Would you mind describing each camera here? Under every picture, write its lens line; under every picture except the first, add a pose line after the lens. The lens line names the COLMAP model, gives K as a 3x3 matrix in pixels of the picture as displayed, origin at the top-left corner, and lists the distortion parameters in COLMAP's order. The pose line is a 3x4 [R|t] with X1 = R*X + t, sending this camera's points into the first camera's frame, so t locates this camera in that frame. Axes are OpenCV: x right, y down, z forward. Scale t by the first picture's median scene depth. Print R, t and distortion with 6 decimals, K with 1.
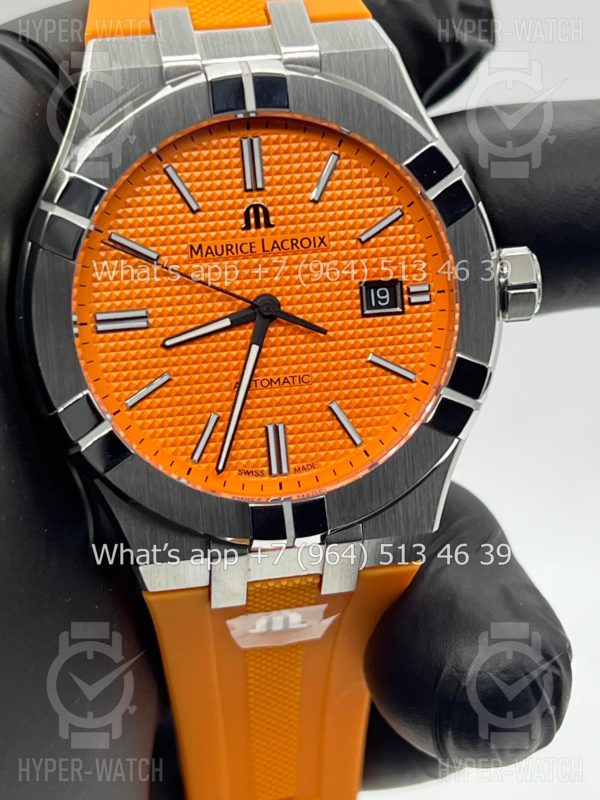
lens RADIAL K [[1912.3, 0, 297.7], [0, 1912.3, 400.7], [0, 0, 1]] dist [0.218128, 0.000000]
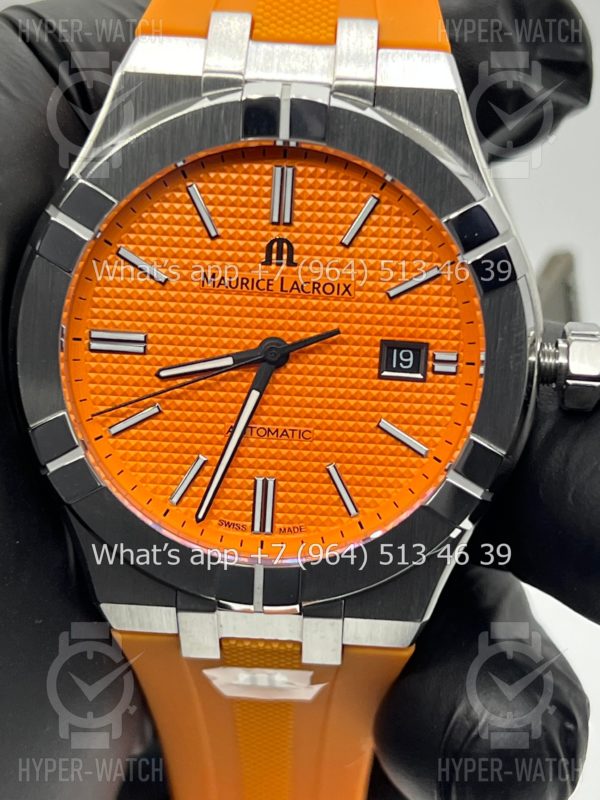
lens RADIAL K [[1912.3, 0, 298.7], [0, 1912.3, 397.0], [0, 0, 1]] dist [0.218128, 0.000000]
pose [[0.973886, 0.163437, -0.157590, 0.142952], [-0.157642, 0.986296, 0.048683, -0.073732], [0.163387, -0.022569, 0.986304, 0.095480]]
